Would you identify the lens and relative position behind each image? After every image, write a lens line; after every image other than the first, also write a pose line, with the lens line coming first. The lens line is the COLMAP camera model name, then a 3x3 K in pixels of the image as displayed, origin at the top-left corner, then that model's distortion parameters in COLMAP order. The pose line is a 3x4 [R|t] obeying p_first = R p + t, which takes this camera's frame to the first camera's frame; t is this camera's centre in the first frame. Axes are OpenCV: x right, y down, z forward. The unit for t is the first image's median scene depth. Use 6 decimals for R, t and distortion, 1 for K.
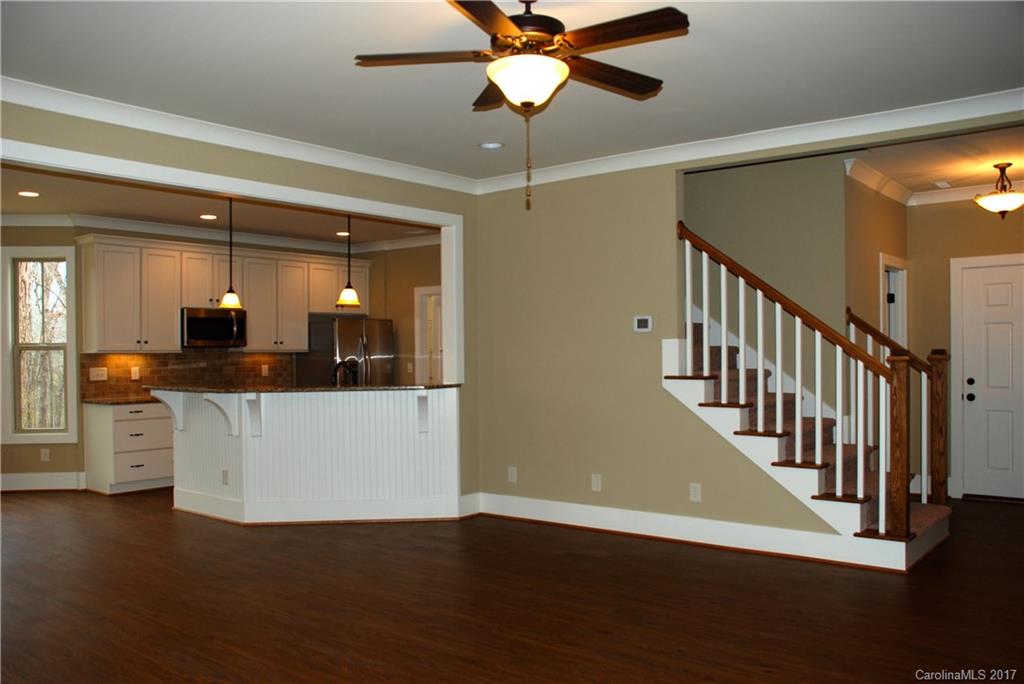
lens RADIAL K [[867.7, 0, 512.0], [0, 867.7, 342.0], [0, 0, 1]] dist [-0.001686, -0.000216]
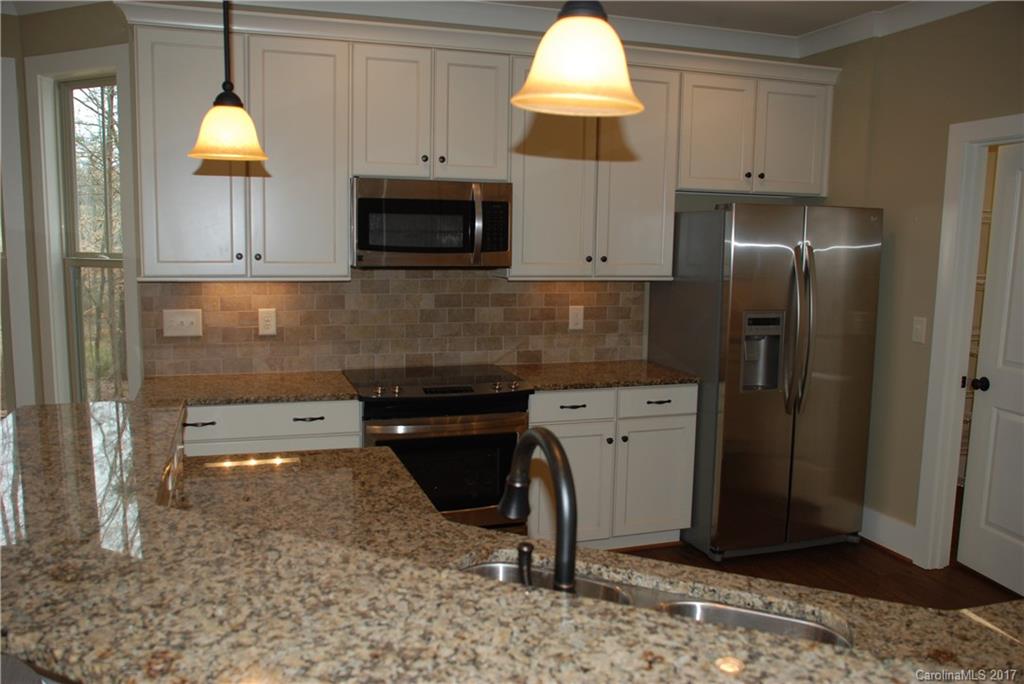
lens RADIAL K [[832.7, 0, 512.0], [0, 832.7, 342.0], [0, 0, 1]] dist [-0.083371, -0.001140]
pose [[0.836381, 0.092553, -0.540279, -0.079573], [-0.019237, 0.989991, 0.139812, -0.015993], [0.547811, -0.106542, 0.829790, 0.654151]]
